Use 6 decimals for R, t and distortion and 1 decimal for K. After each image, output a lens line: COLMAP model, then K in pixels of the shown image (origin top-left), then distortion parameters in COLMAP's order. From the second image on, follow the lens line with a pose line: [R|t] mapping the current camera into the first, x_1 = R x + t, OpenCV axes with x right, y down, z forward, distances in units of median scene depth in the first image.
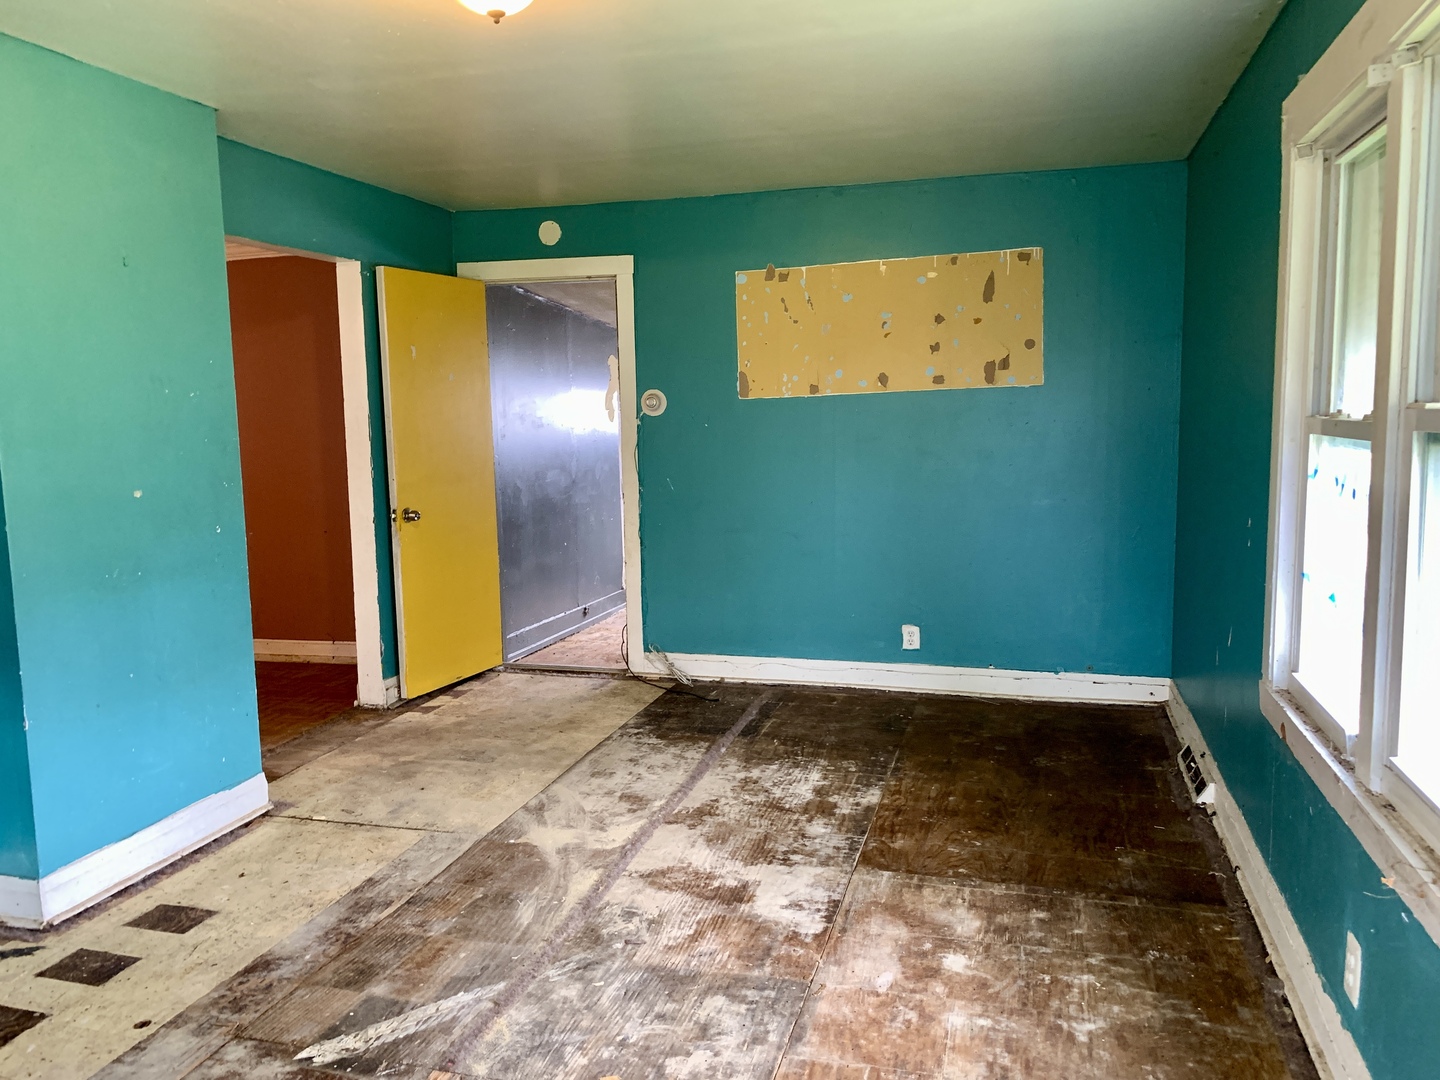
lens RADIAL K [[1122.5, 0, 720.4], [0, 1122.5, 539.4], [0, 0, 1]] dist [-0.015395, -0.008148]
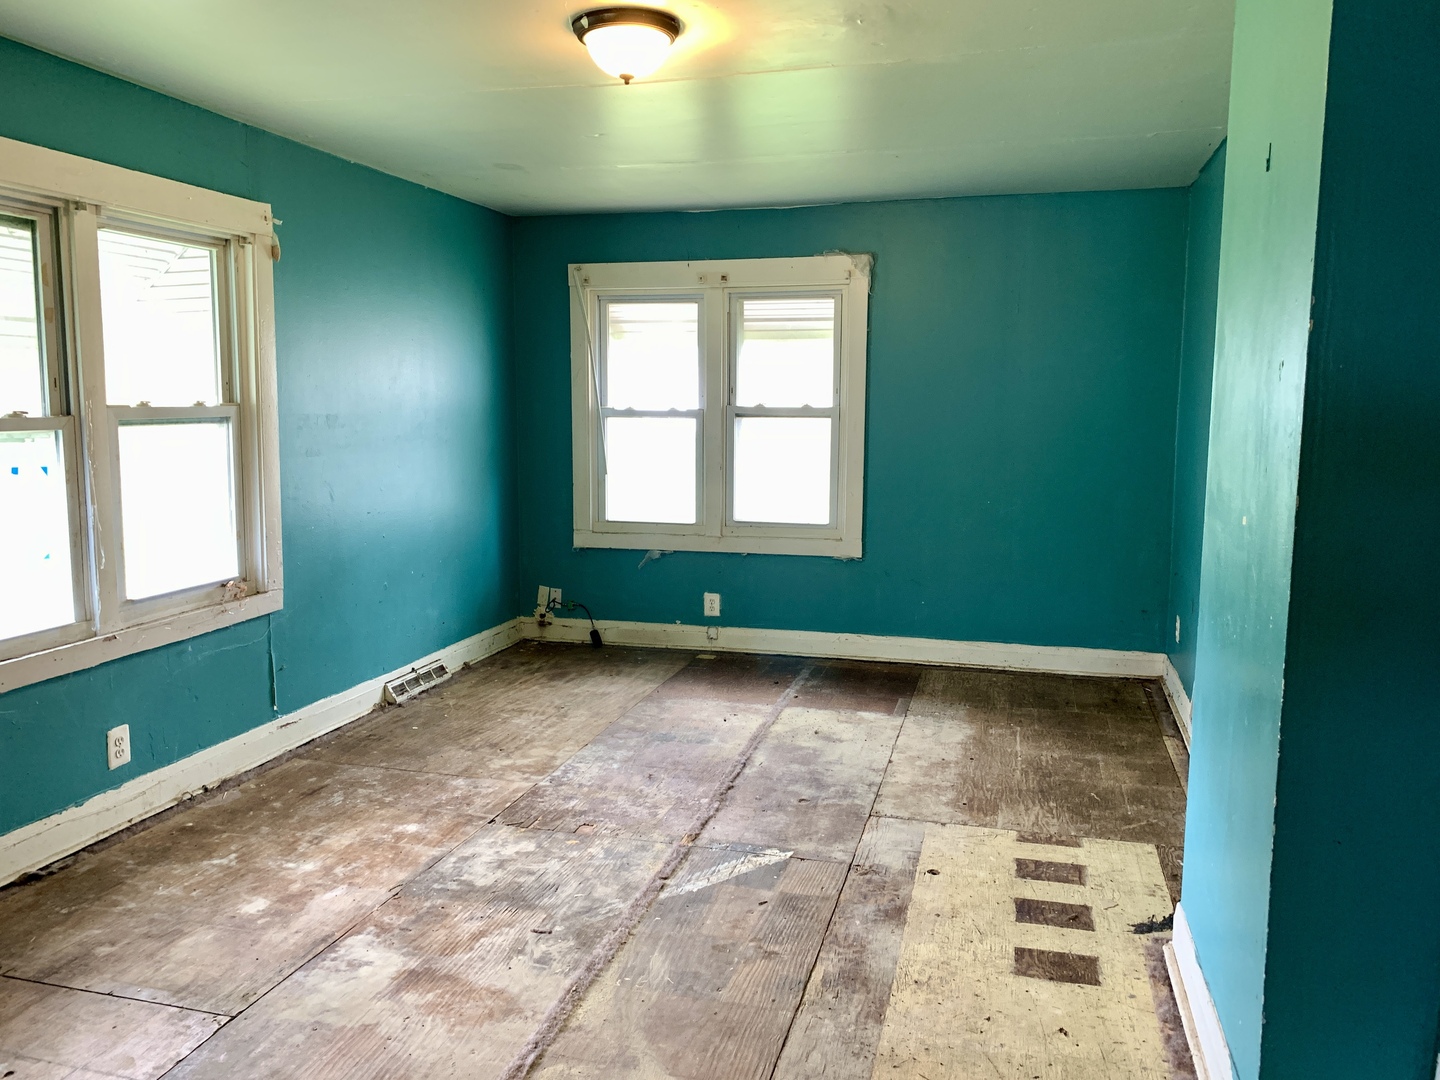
lens RADIAL K [[1122.5, 0, 718.9], [0, 1122.5, 537.0], [0, 0, 1]] dist [-0.015395, -0.008148]
pose [[-0.999920, 0.011978, -0.004052, -0.243458], [0.010659, 0.970833, 0.239521, -0.231015], [0.006802, 0.239458, -0.970883, 1.957853]]
